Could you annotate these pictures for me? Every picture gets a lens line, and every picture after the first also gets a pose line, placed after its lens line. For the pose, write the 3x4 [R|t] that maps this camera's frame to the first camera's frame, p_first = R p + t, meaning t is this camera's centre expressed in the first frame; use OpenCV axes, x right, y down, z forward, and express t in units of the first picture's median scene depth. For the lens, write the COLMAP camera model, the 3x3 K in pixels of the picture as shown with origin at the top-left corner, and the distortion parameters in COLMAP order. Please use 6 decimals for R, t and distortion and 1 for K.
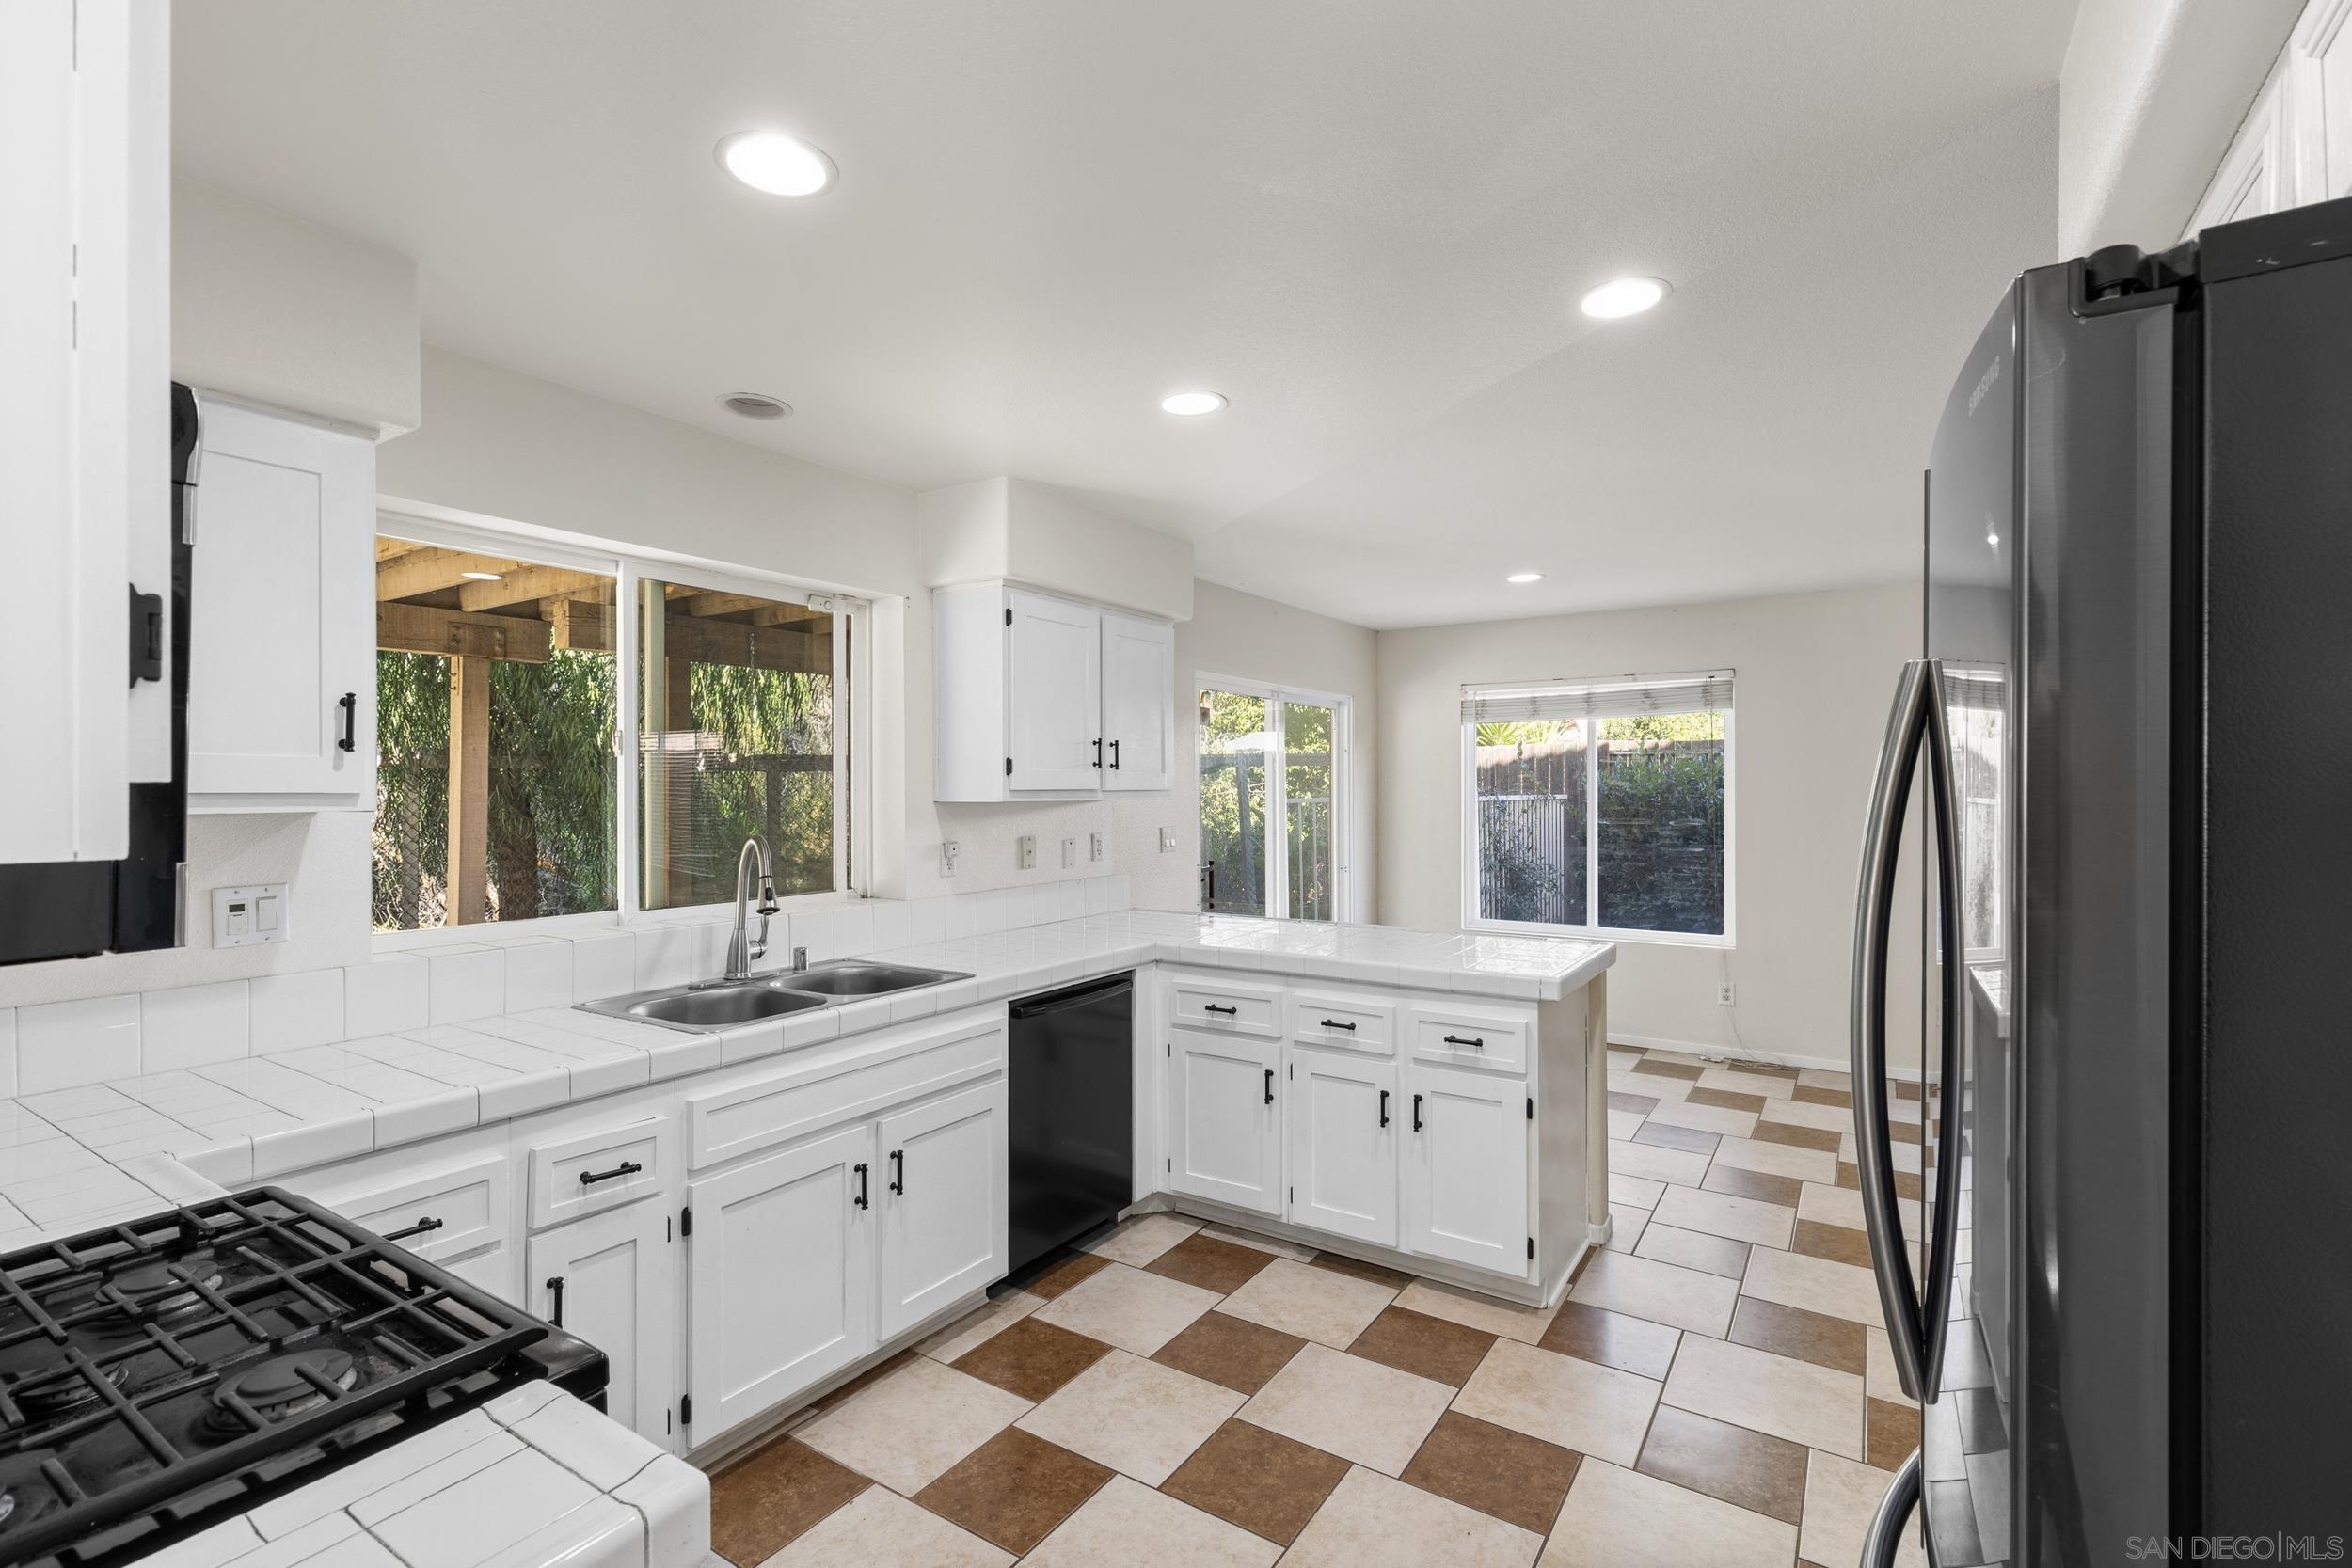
lens RADIAL K [[1073.3, 0, 1165.4], [0, 1073.3, 789.0], [0, 0, 1]] dist [0.004626, 0.000129]
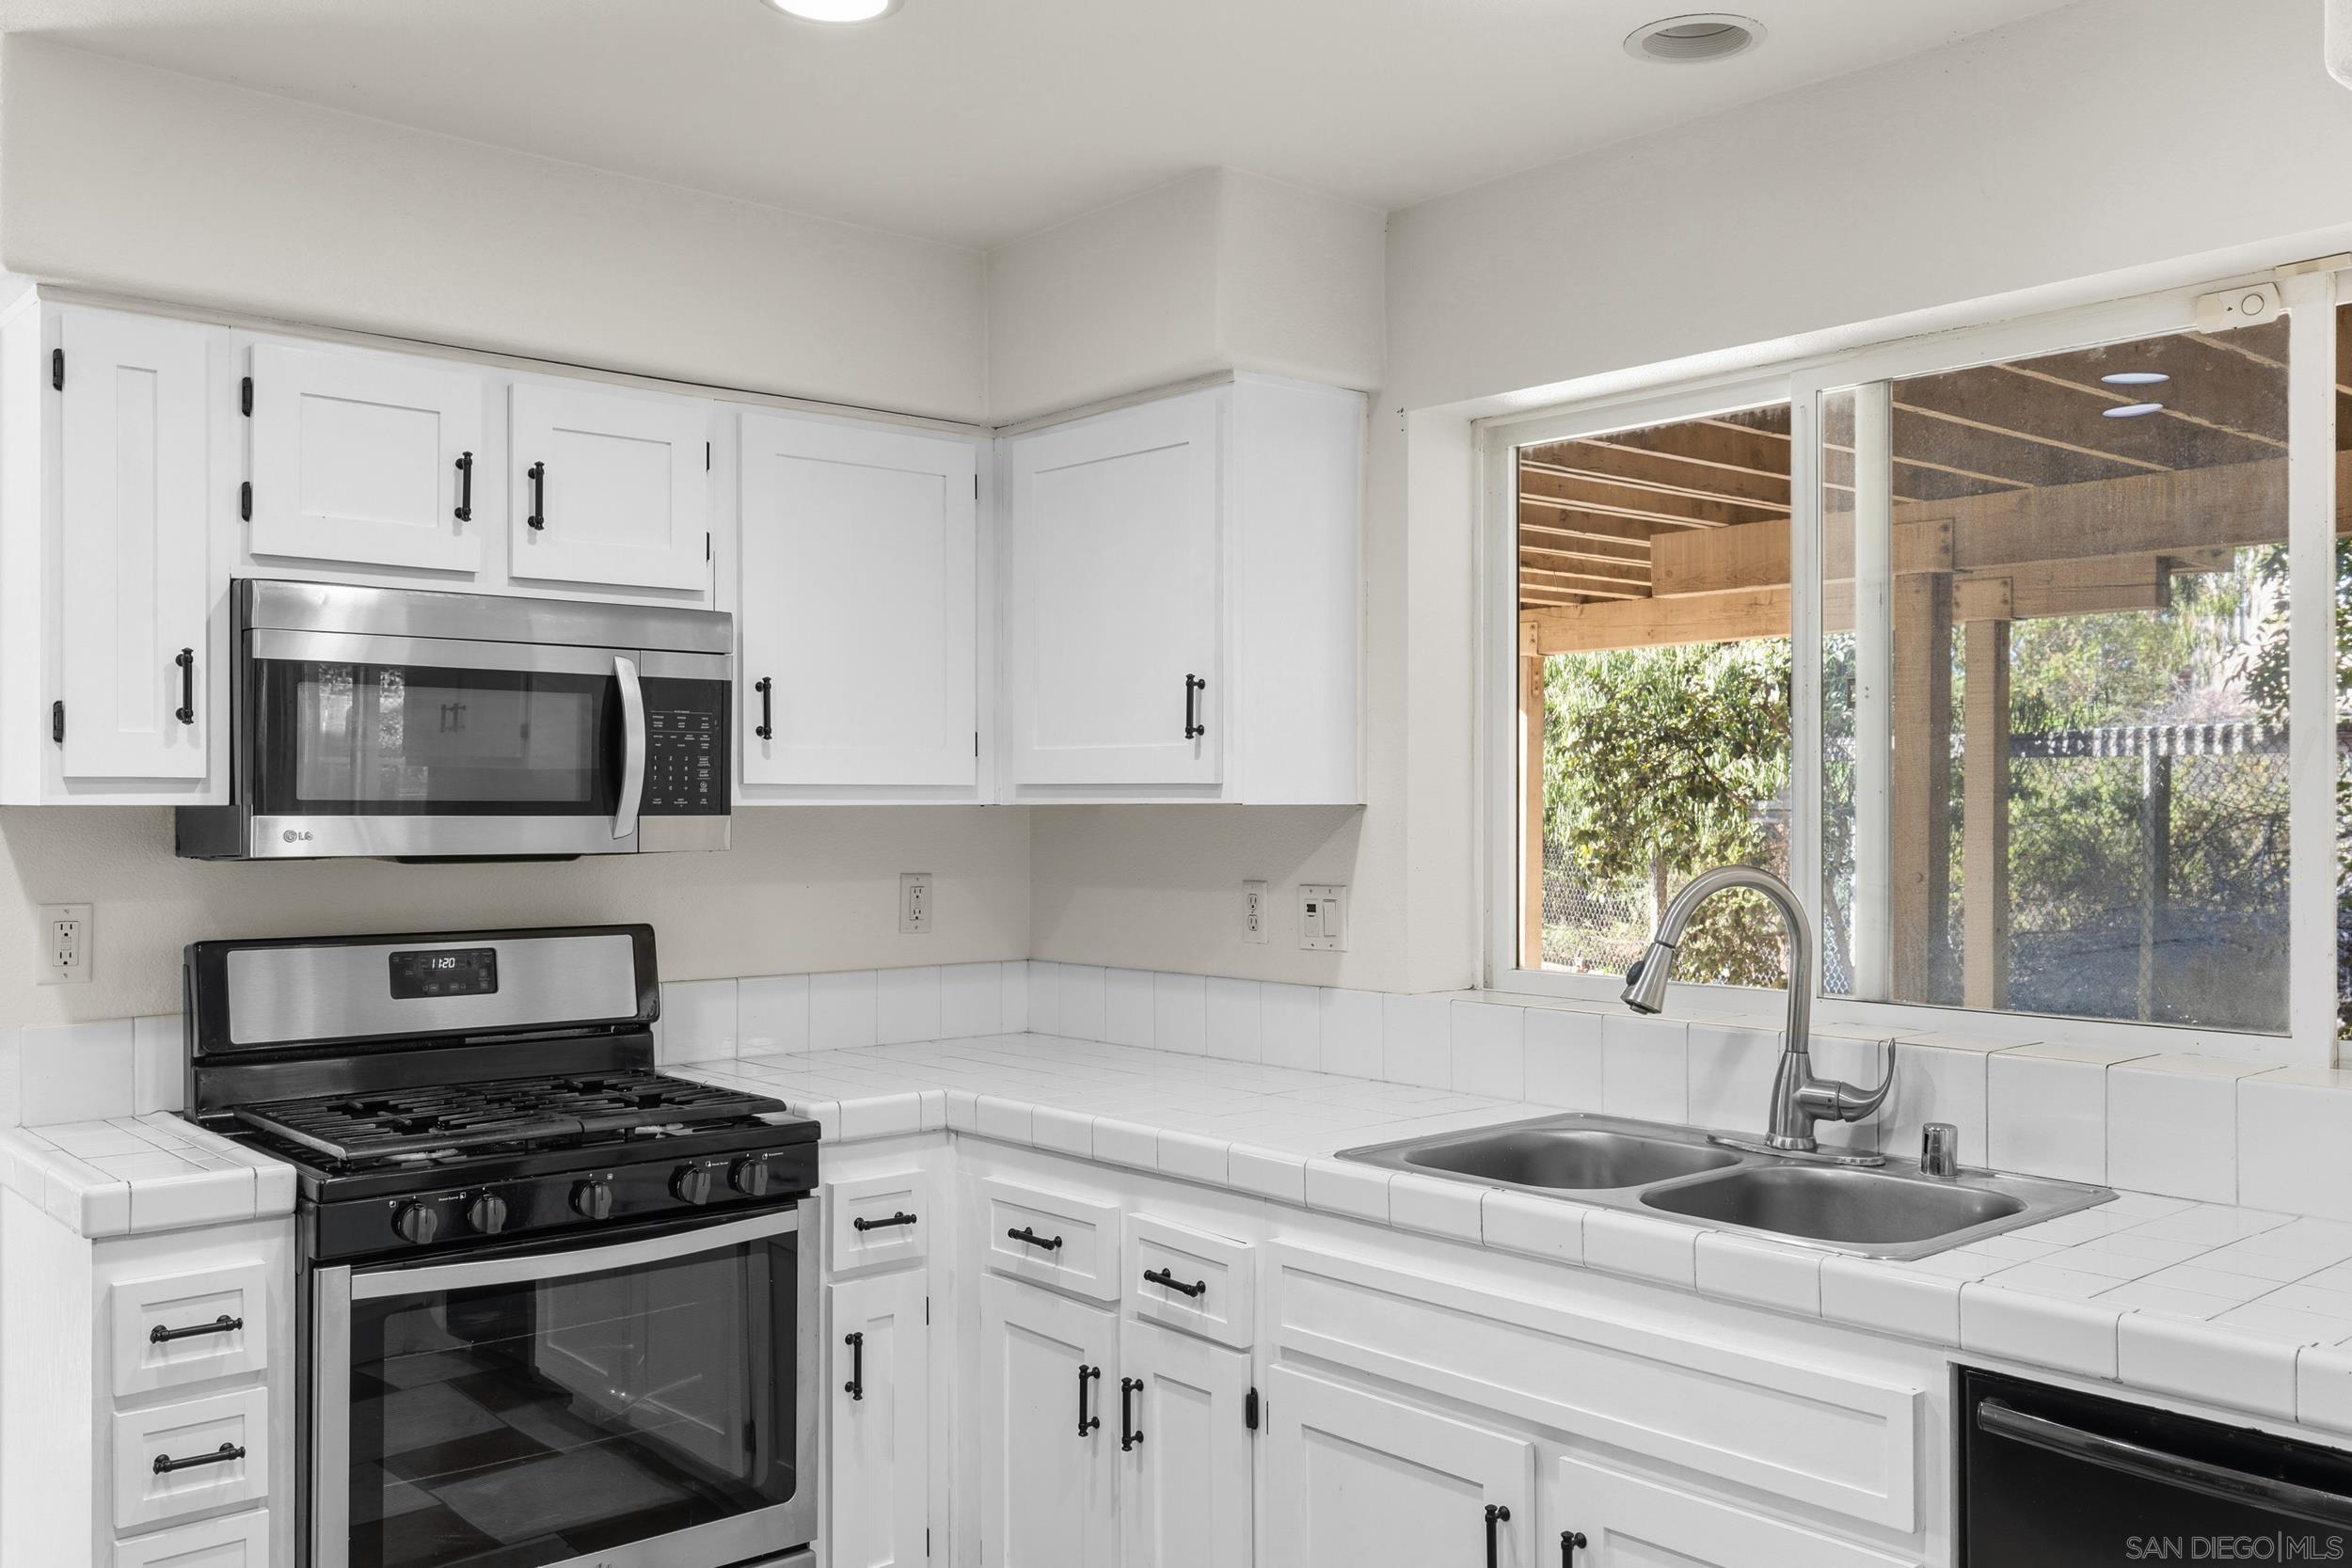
lens RADIAL K [[1966.7, 0, 1173.6], [0, 1966.7, 798.8], [0, 0, 1]] dist [0.007331, -0.001268]
pose [[-0.265796, 0.006650, -0.964006, 0.634381], [0.004285, 0.999974, 0.005717, 0.005145], [0.964020, -0.002611, -0.265818, 1.054873]]
